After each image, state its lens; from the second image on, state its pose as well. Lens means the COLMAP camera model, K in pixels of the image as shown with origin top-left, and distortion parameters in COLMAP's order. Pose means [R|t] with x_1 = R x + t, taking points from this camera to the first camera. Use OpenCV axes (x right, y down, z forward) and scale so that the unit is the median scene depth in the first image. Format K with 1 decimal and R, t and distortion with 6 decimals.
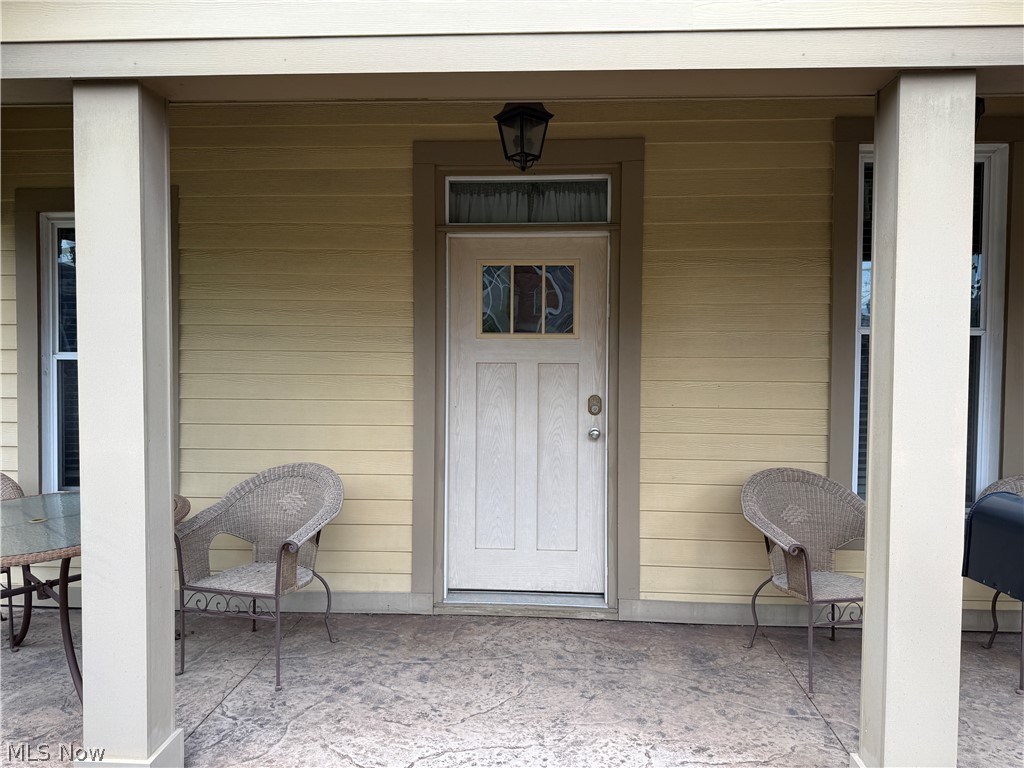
lens RADIAL K [[730.0, 0, 512.5], [0, 730.0, 389.9], [0, 0, 1]] dist [0.070501, -0.083891]
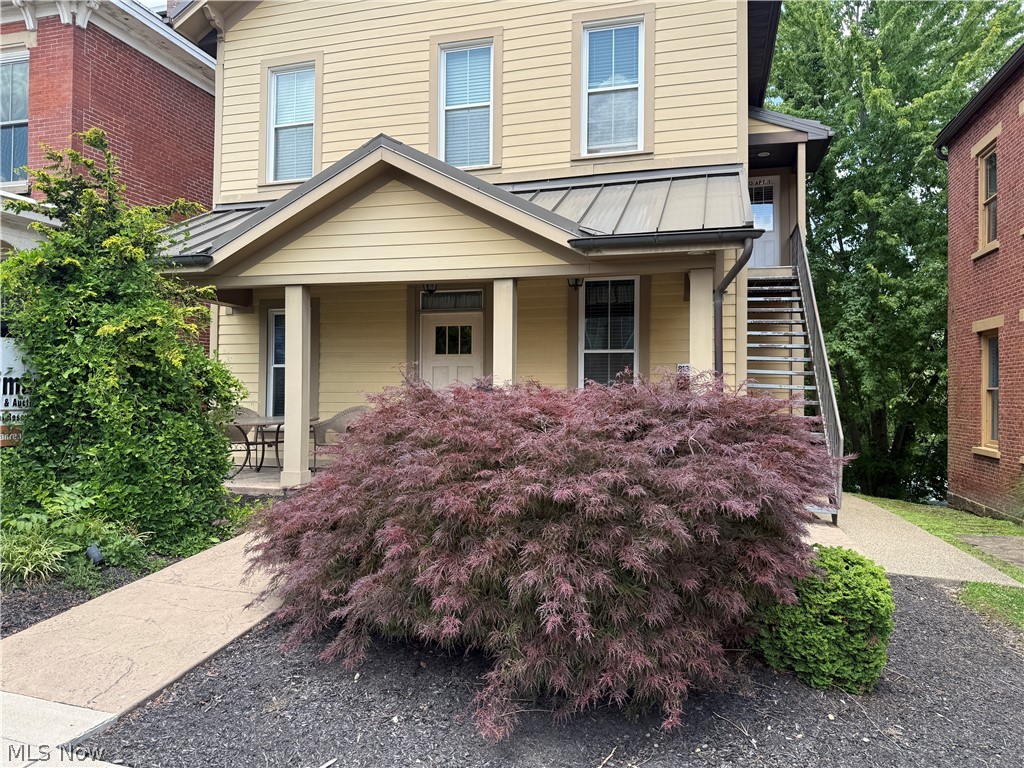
lens RADIAL K [[730.0, 0, 501.7], [0, 730.0, 383.0], [0, 0, 1]] dist [0.070501, -0.083891]
pose [[0.973350, -0.004638, -0.229279, 0.735290], [-0.007439, 0.998631, -0.051783, 0.142290], [0.229205, 0.052109, 0.971982, -1.300278]]
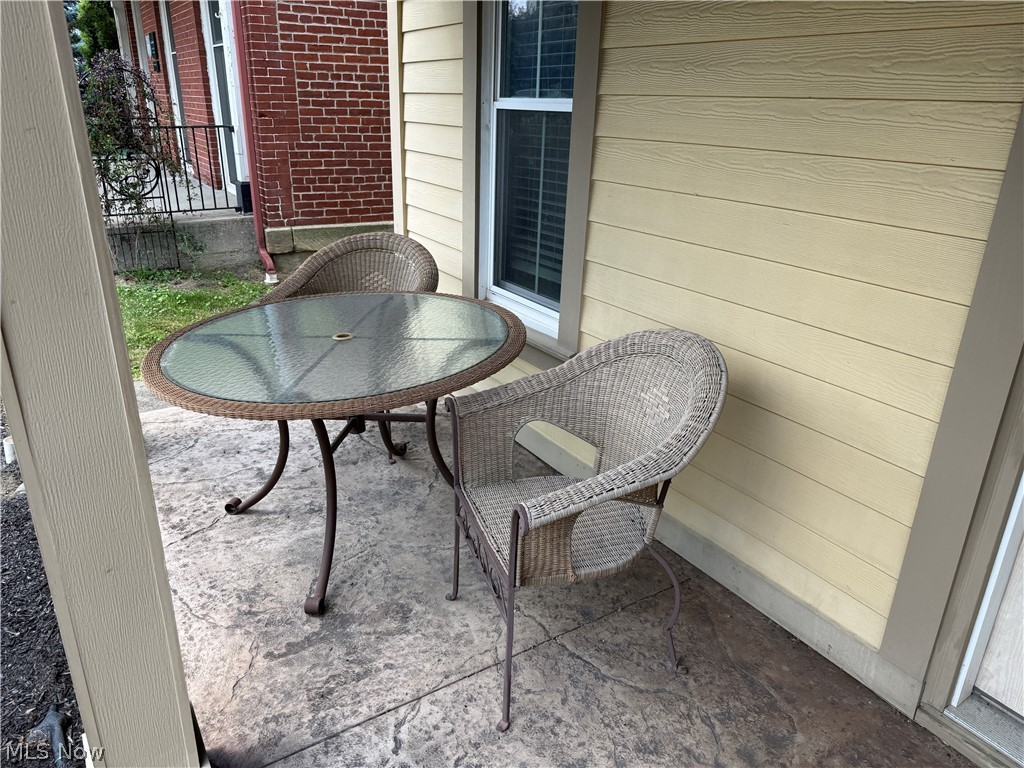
lens RADIAL K [[730.0, 0, 509.9], [0, 730.0, 382.1], [0, 0, 1]] dist [0.070501, -0.083891]
pose [[0.580879, 0.300446, -0.756513, 0.030989], [-0.055039, 0.941759, 0.331755, -0.029283], [0.812127, -0.151072, 0.563584, 0.574998]]
